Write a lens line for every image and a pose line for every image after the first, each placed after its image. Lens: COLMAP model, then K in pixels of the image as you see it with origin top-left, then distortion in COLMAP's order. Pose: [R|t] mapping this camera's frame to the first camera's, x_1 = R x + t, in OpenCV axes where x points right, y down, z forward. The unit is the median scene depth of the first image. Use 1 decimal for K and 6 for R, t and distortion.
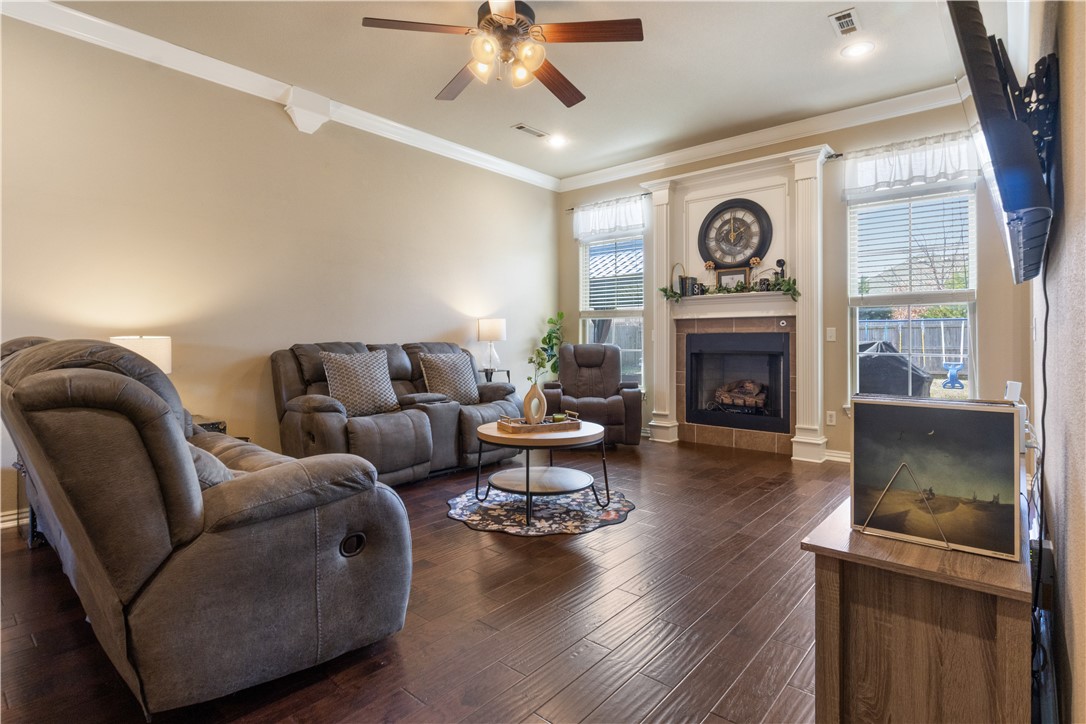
lens RADIAL K [[543.7, 0, 544.4], [0, 543.7, 345.7], [0, 0, 1]] dist [-0.024722, -0.000187]
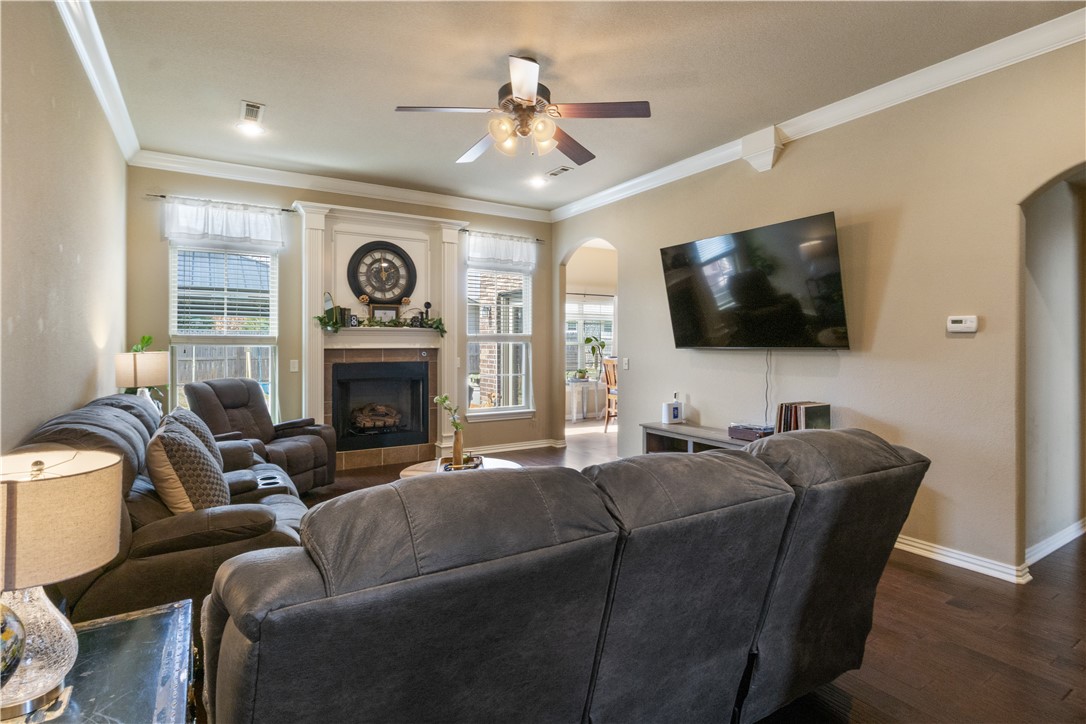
lens RADIAL K [[543.7, 0, 544.4], [0, 543.7, 345.7], [0, 0, 1]] dist [-0.024722, -0.000187]
pose [[0.301913, -0.004915, 0.953323, -0.610207], [0.005245, 0.999980, 0.003494, -0.059572], [-0.953321, 0.003945, 0.301933, 0.351717]]
